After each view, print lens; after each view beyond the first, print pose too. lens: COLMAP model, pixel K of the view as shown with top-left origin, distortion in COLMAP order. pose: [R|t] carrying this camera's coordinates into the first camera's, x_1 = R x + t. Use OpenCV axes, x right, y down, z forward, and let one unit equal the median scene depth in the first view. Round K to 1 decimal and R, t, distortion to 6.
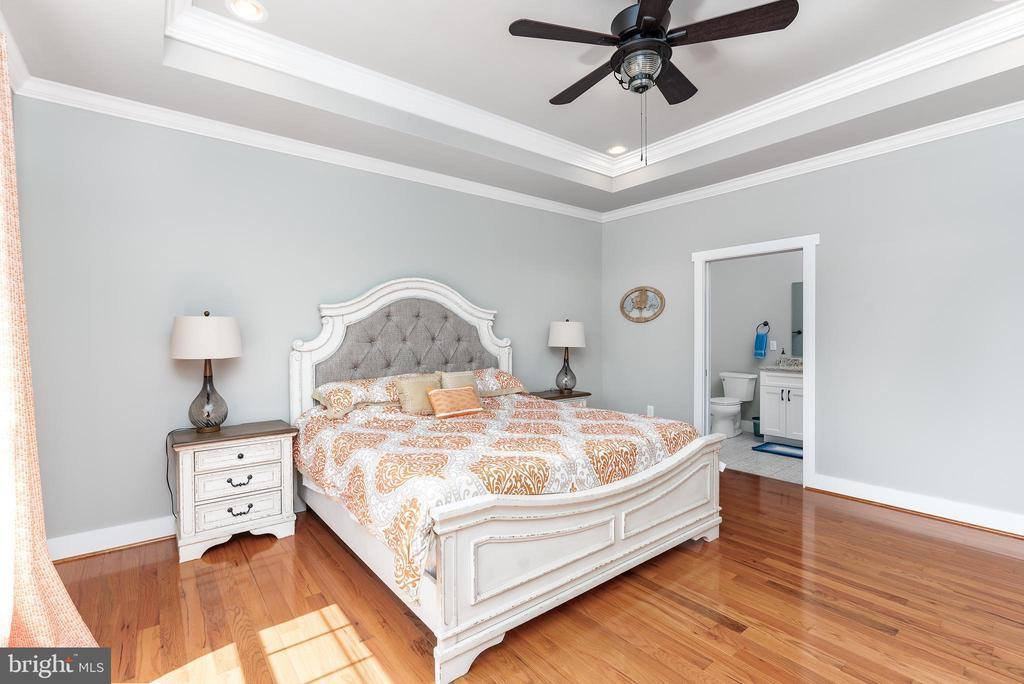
lens RADIAL K [[465.6, 0, 505.3], [0, 465.6, 341.5], [0, 0, 1]] dist [-0.006613, 0.002318]
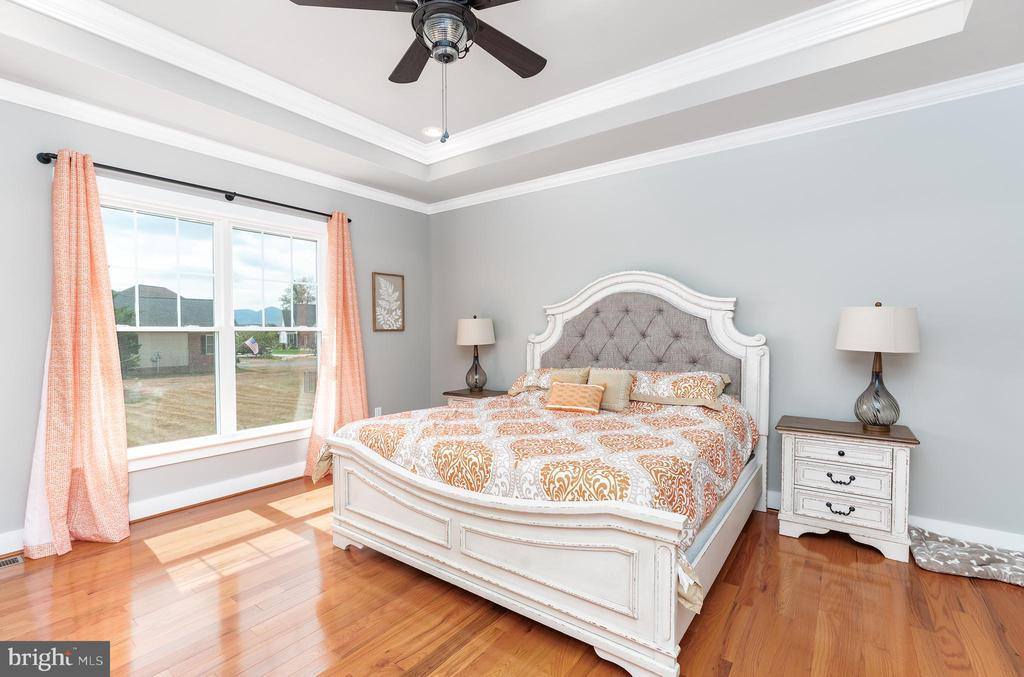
lens RADIAL K [[465.6, 0, 504.9], [0, 465.6, 336.4], [0, 0, 1]] dist [-0.006613, 0.002318]
pose [[0.256222, 0.015653, -0.966491, 0.790243], [-0.008402, 0.999867, 0.013966, -0.014067], [0.966581, 0.004542, 0.256319, 0.570718]]
